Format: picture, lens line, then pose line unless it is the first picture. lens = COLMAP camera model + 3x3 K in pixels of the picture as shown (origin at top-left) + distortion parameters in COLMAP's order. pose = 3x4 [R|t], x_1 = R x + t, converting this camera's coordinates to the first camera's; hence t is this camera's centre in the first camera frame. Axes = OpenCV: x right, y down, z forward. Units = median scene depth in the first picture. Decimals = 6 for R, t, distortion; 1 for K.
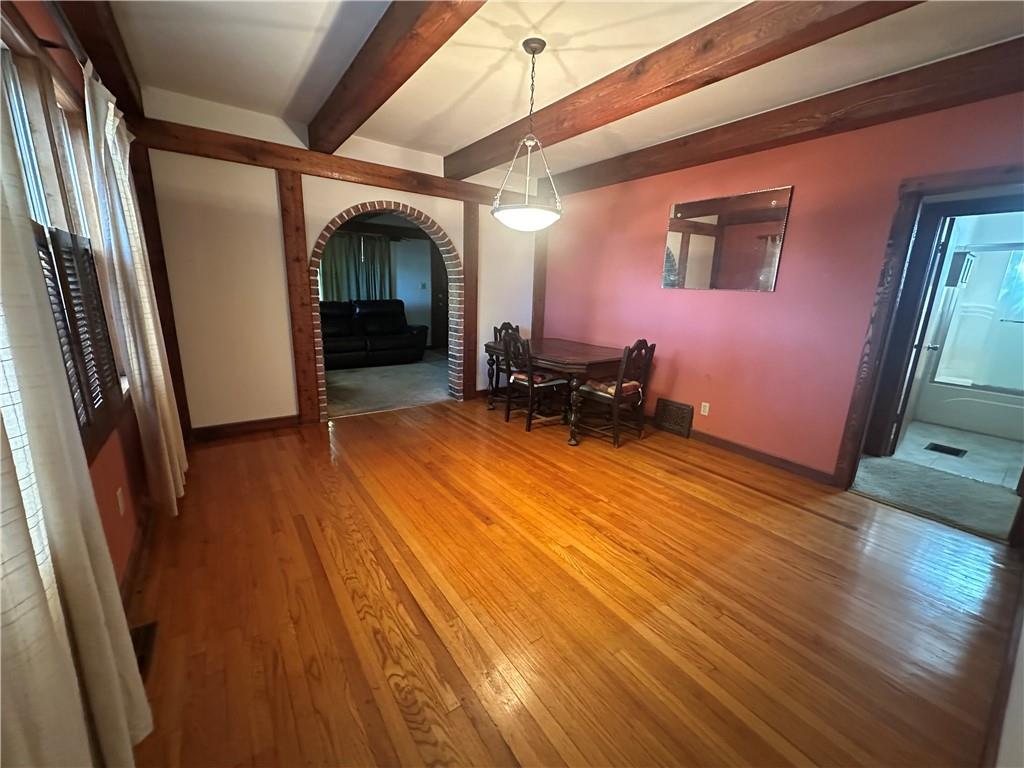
lens RADIAL K [[407.6, 0, 509.4], [0, 407.6, 386.7], [0, 0, 1]] dist [0.000007, -0.000003]
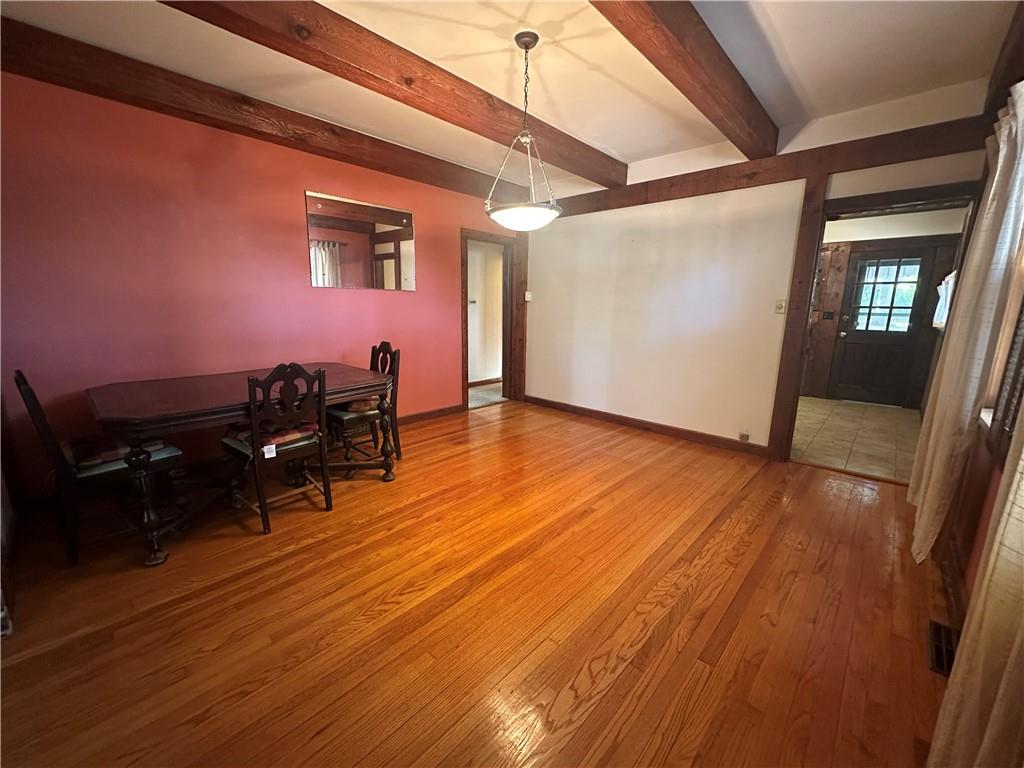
lens RADIAL K [[407.6, 0, 511.5], [0, 407.6, 386.5], [0, 0, 1]] dist [0.000007, -0.000003]
pose [[-0.192248, -0.231424, 0.953668, -0.874522], [0.213328, 0.938701, 0.270797, -0.281161], [-0.957879, 0.255505, -0.131094, 1.148524]]
